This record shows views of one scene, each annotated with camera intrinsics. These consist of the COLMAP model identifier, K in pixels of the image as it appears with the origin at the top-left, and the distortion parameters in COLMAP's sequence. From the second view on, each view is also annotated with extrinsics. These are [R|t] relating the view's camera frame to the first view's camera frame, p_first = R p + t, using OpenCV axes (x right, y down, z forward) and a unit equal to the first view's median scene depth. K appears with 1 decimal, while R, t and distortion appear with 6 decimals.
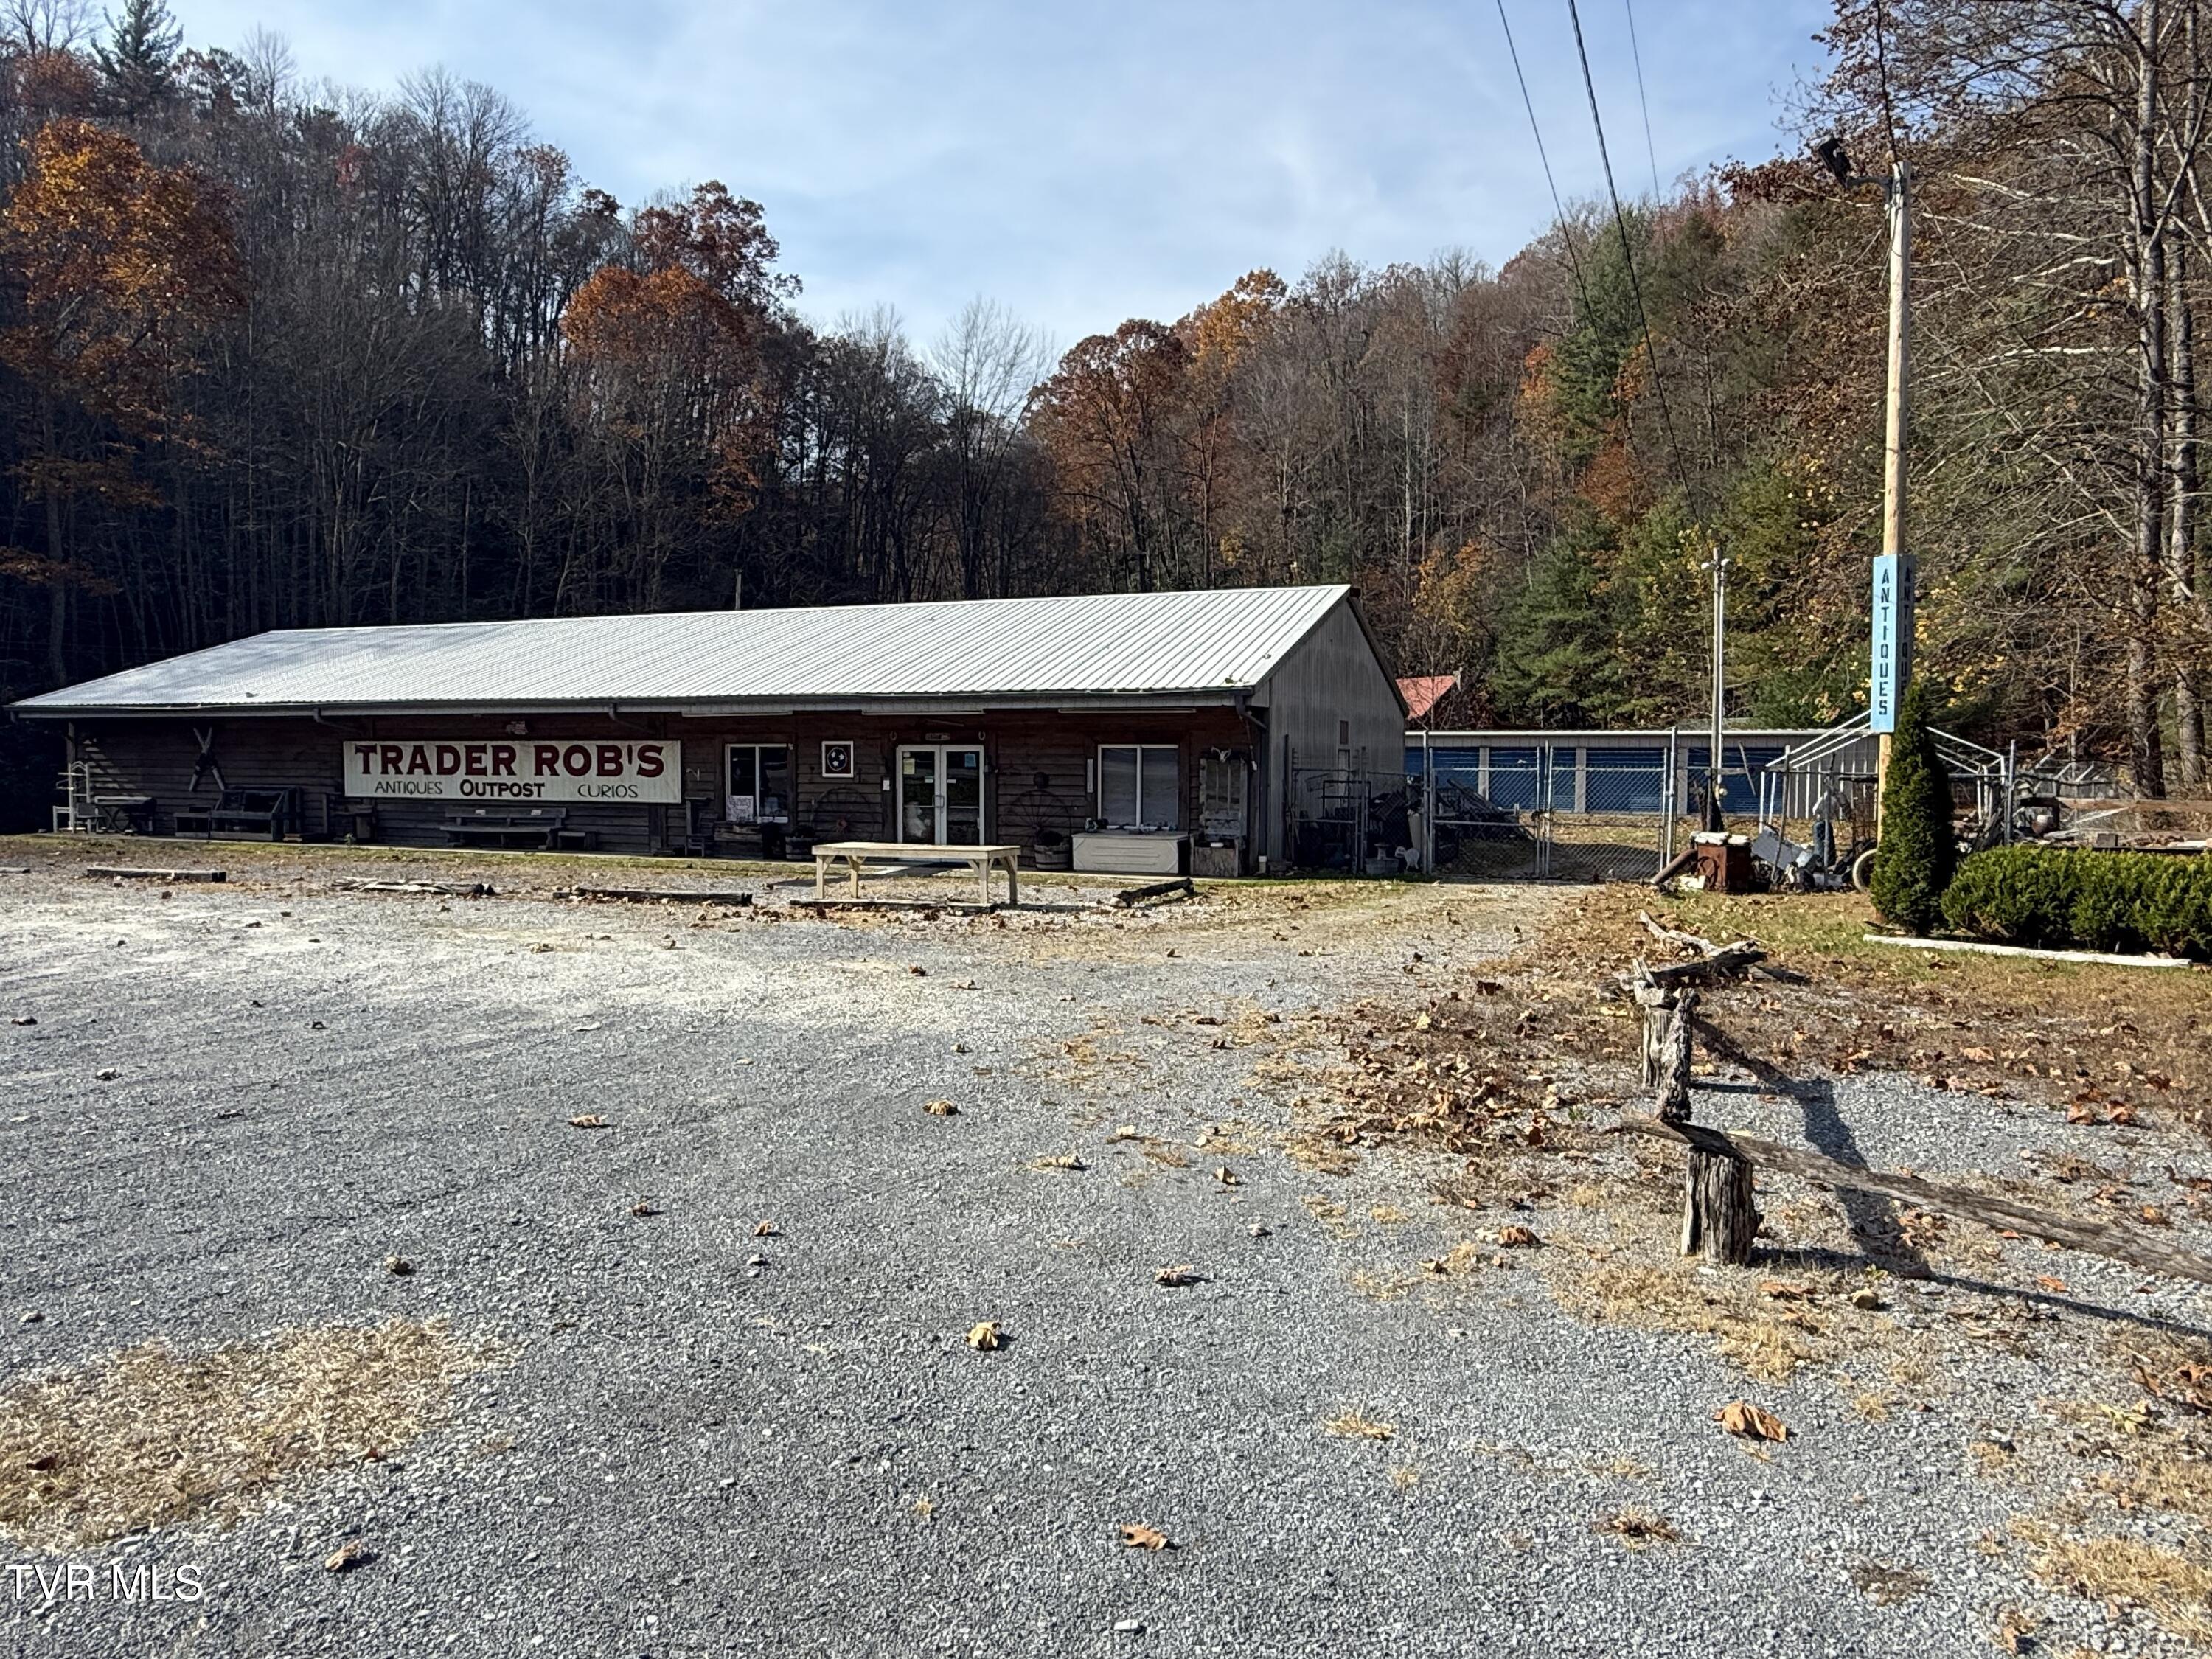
lens RADIAL K [[1405.7, 0, 1101.1], [0, 1405.7, 824.4], [0, 0, 1]] dist [0.000512, 0.001193]
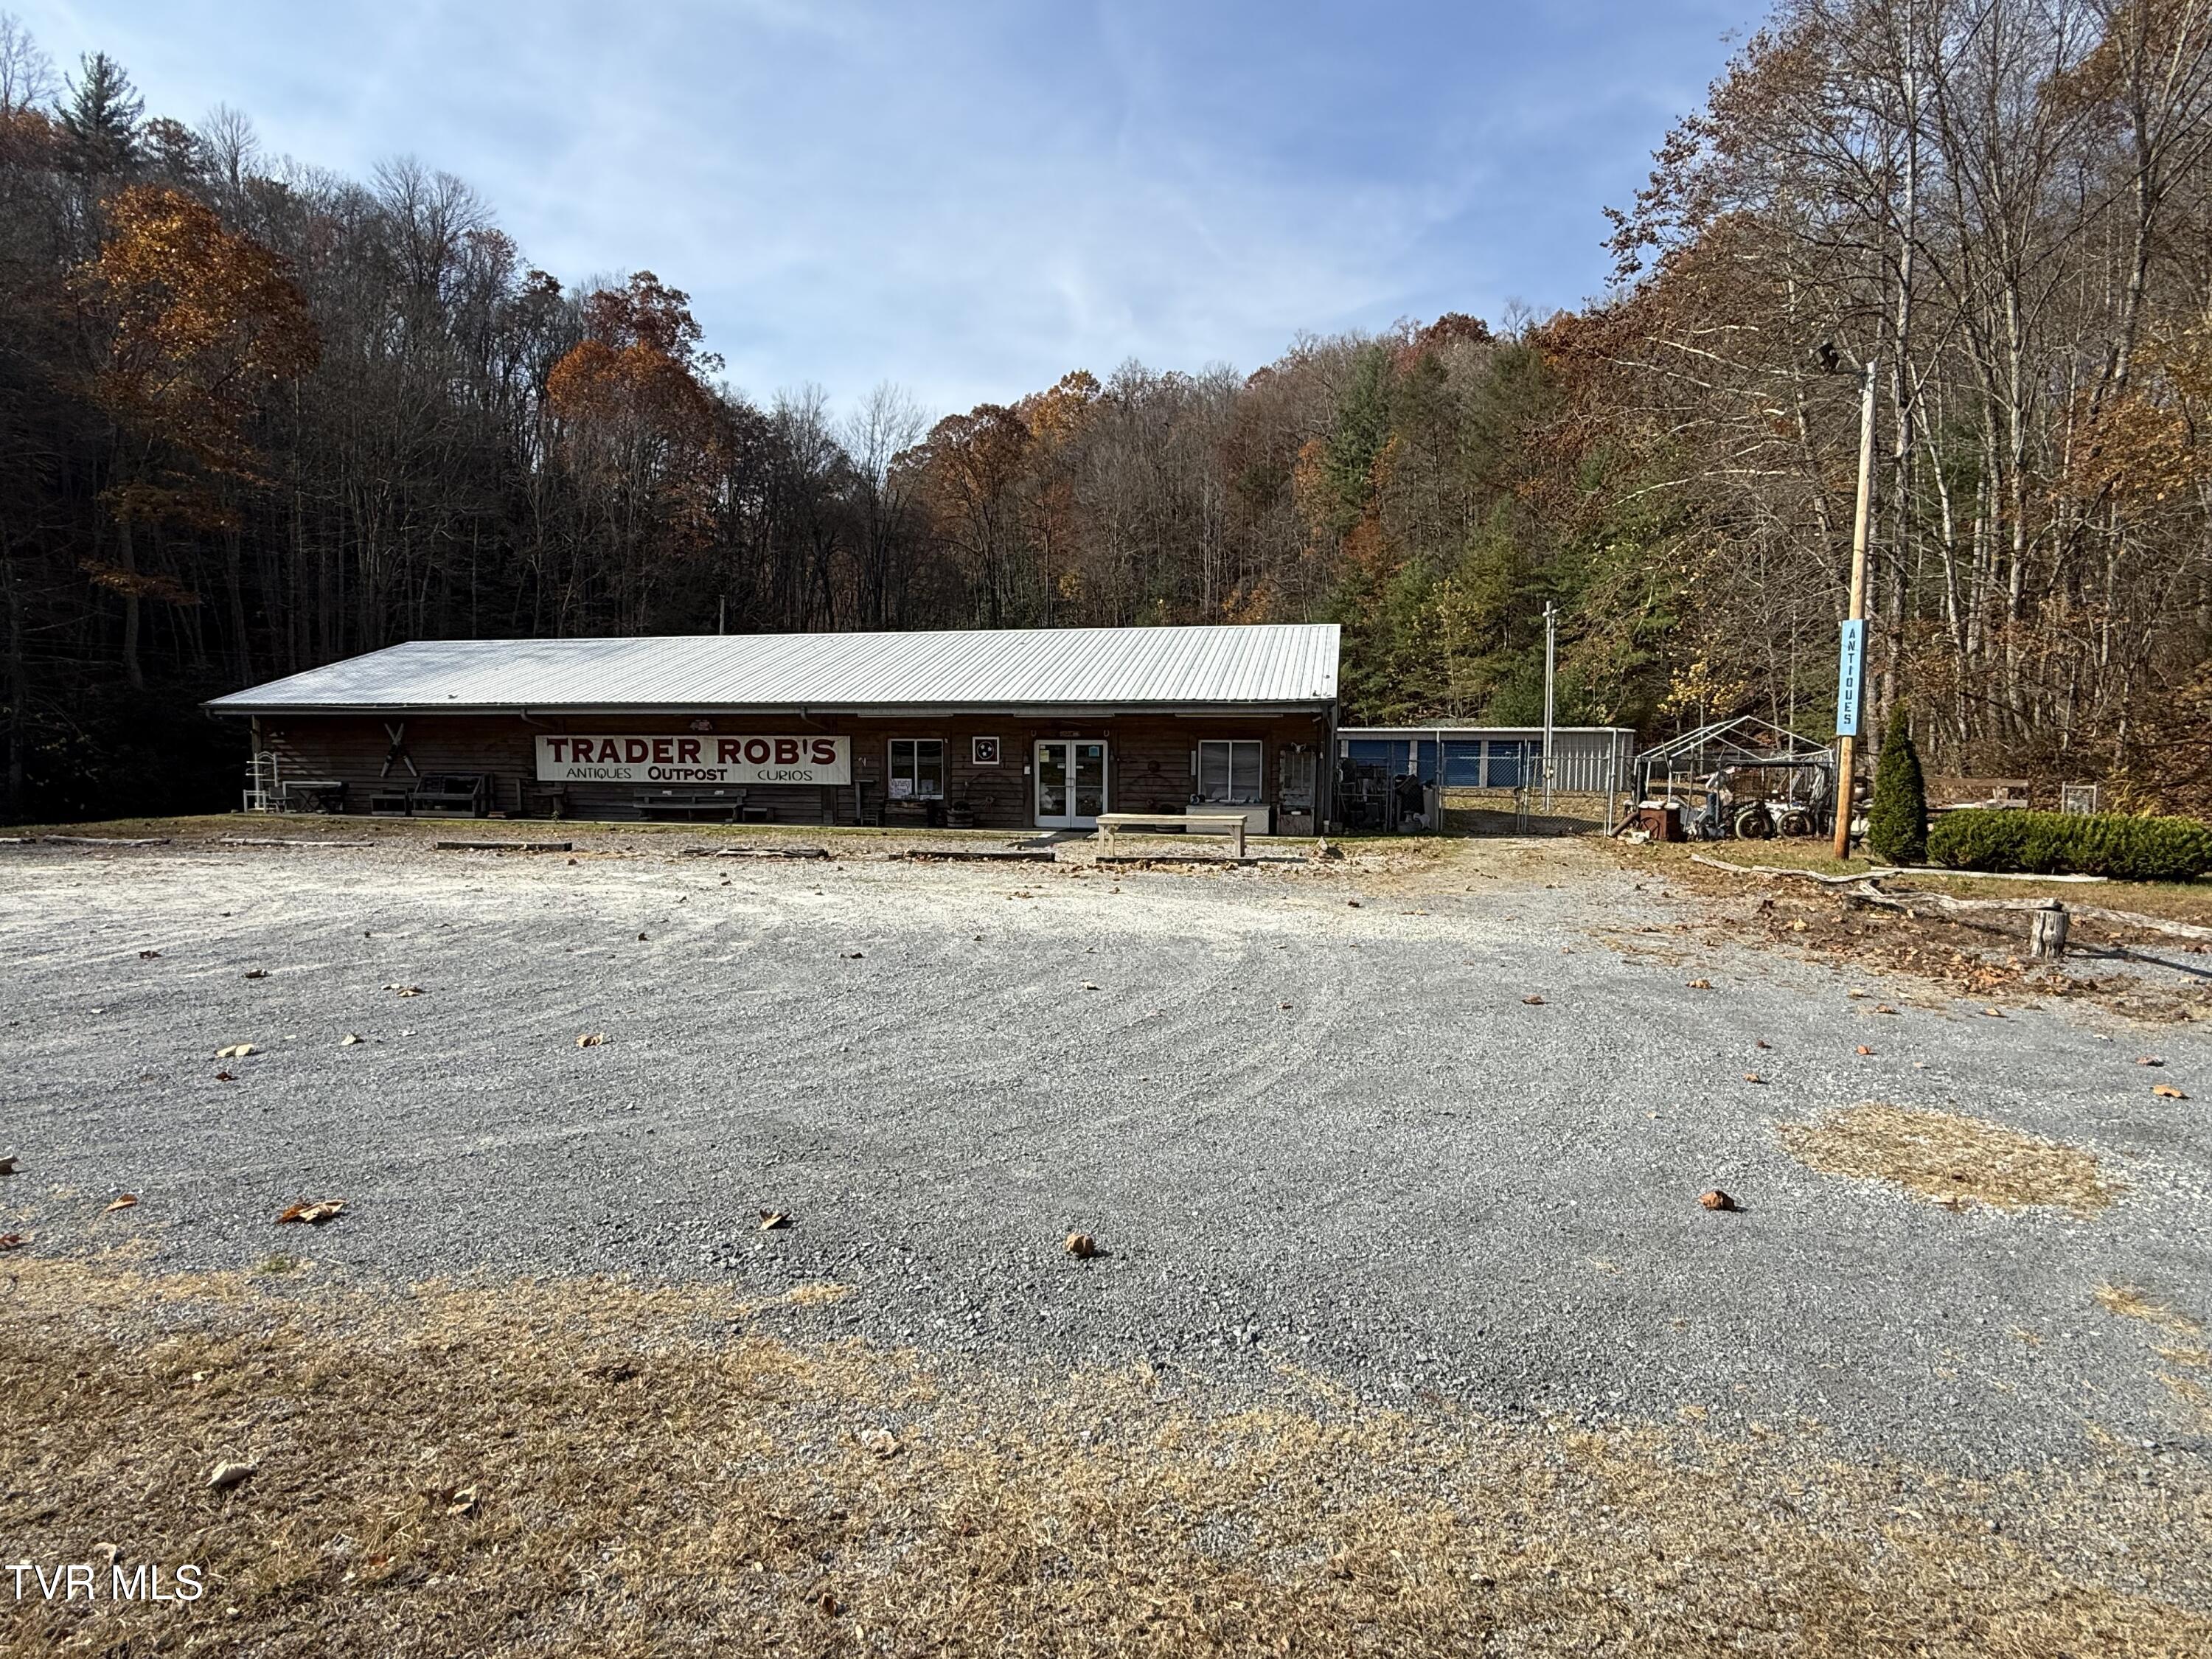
lens RADIAL K [[1082.6, 0, 1104.4], [0, 1082.6, 824.0], [0, 0, 1]] dist [0.001747, -0.000202]
pose [[0.985248, -0.012104, 0.170704, -0.230011], [0.007757, 0.999629, 0.026109, -0.003063], [-0.170957, -0.024399, 0.984976, -0.015618]]
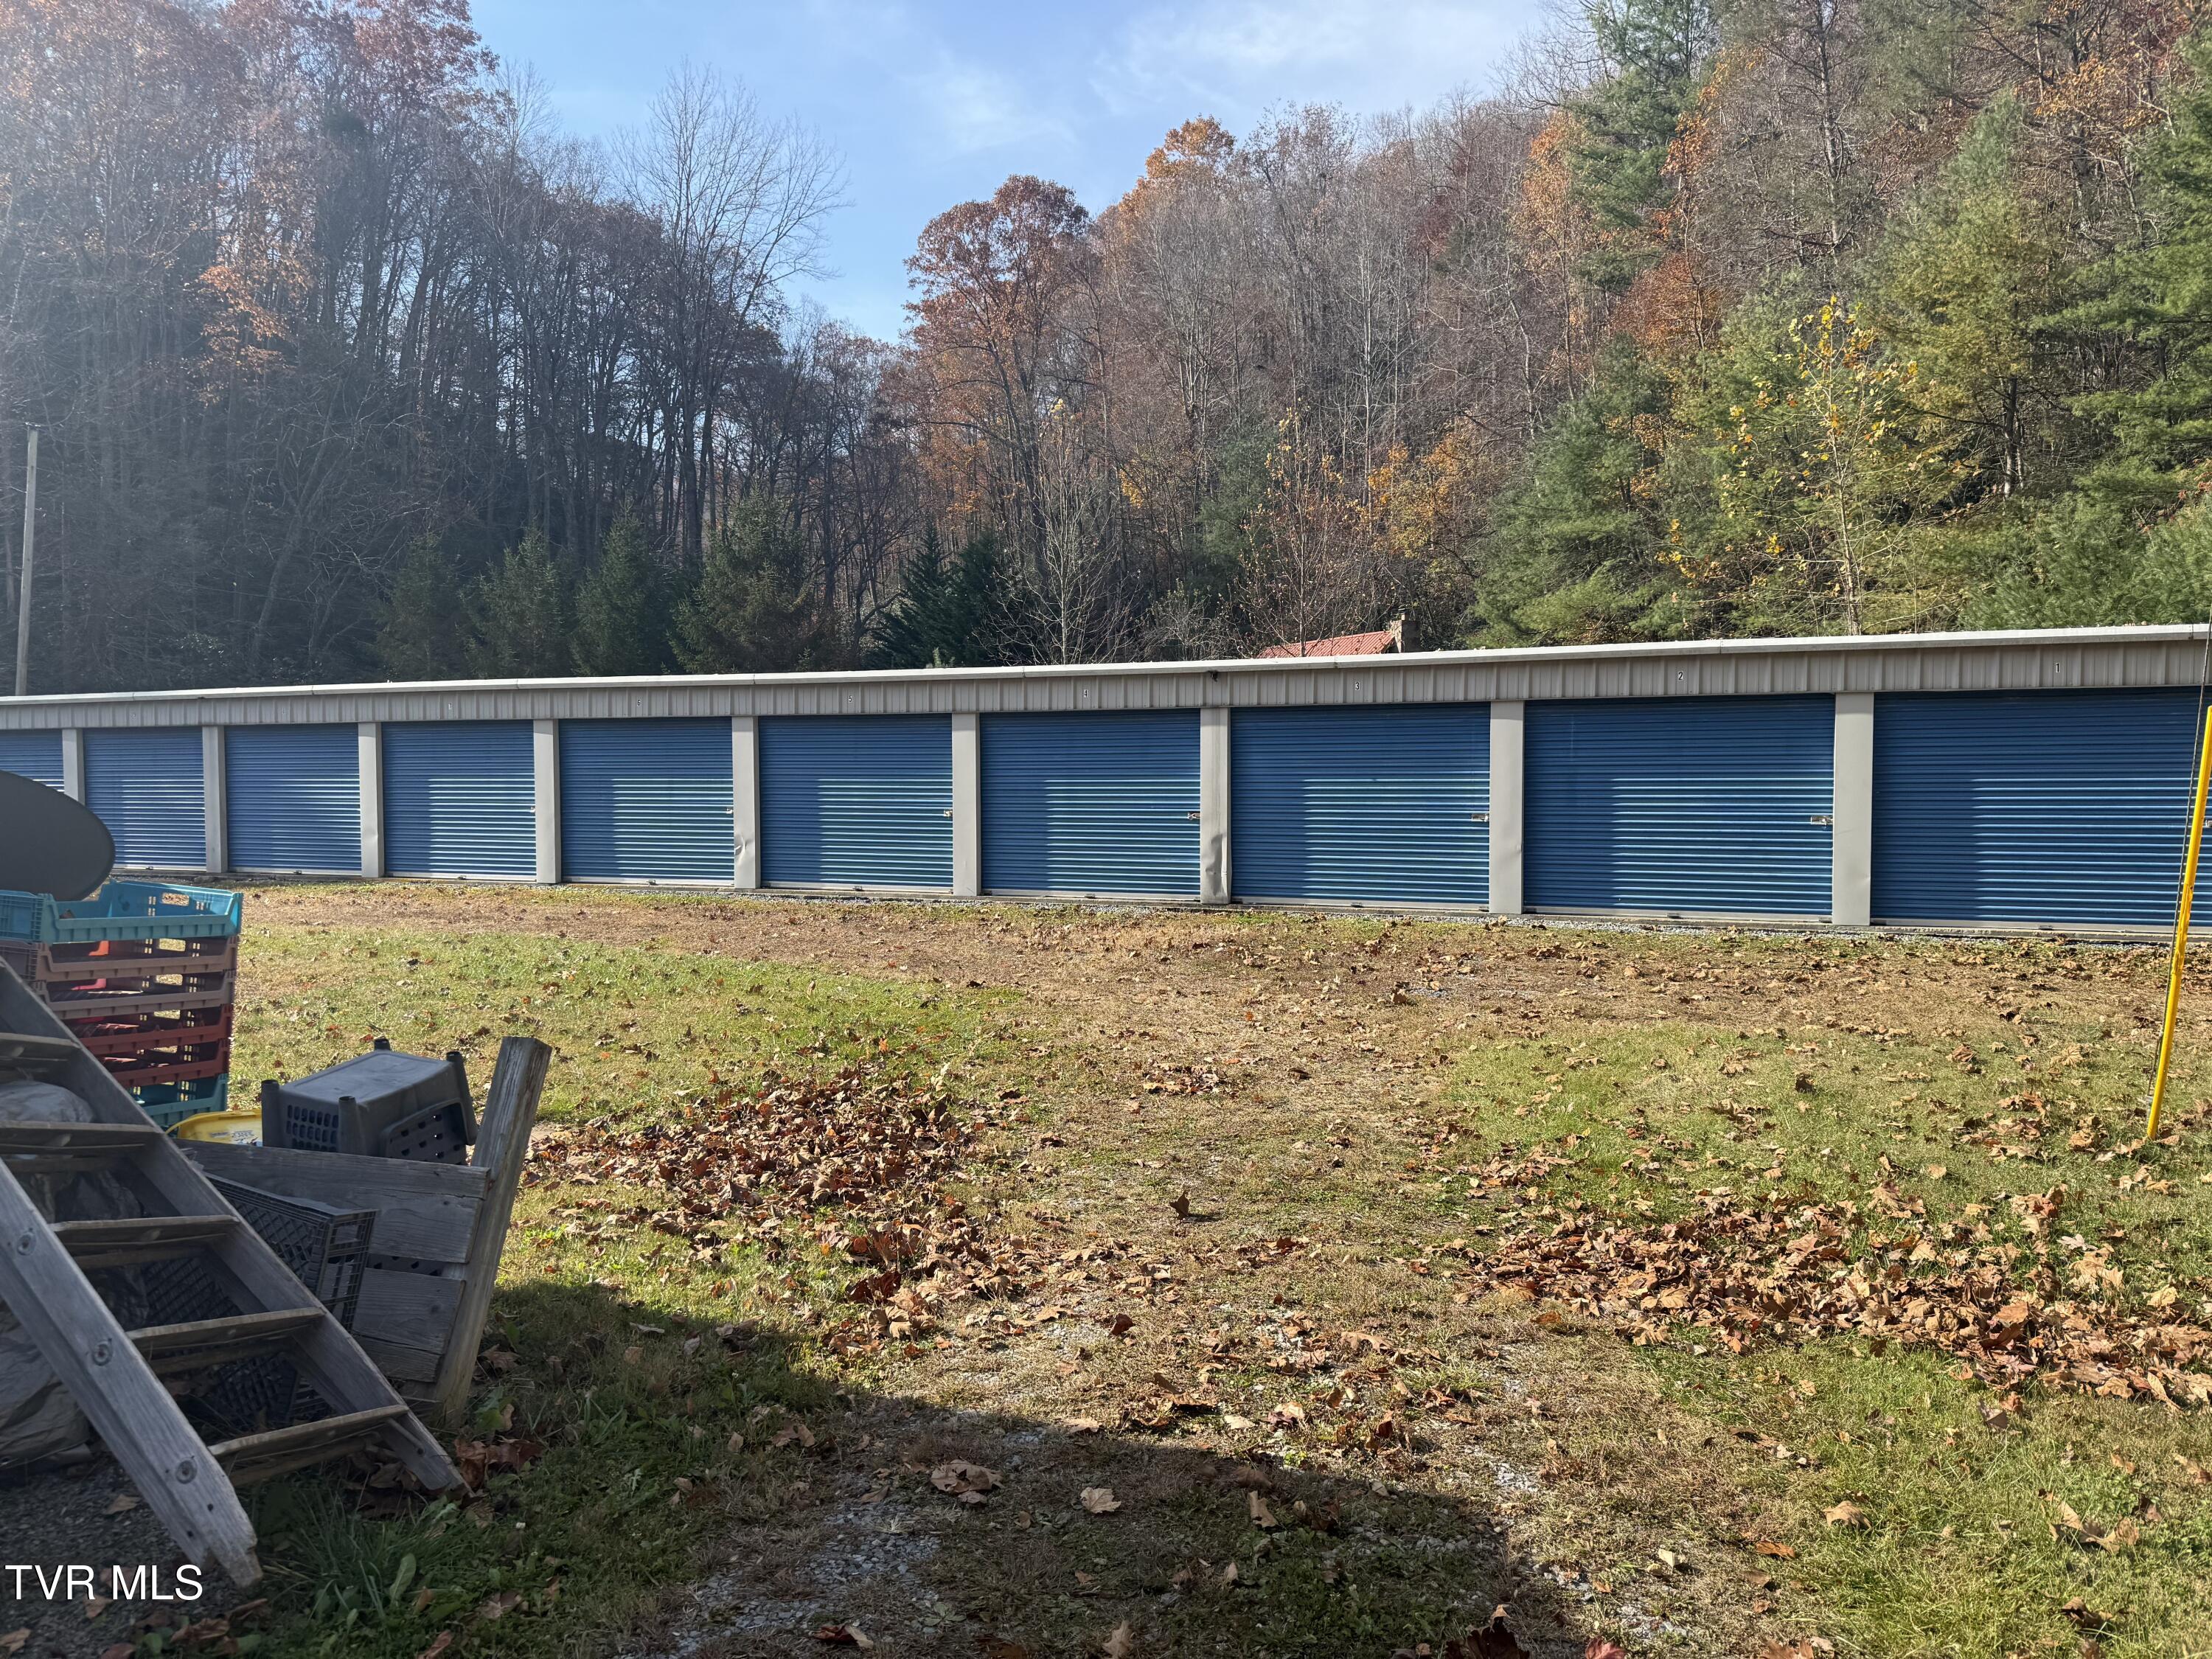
lens RADIAL K [[1517.4, 0, 1106.0], [0, 1517.4, 829.5], [0, 0, 1]] dist [0.124167, -0.166058]
pose [[0.999867, -0.009080, -0.013534, 0.404263], [0.008892, 0.999863, -0.013928, -0.035019], [0.013659, 0.013806, 0.999811, 1.039164]]
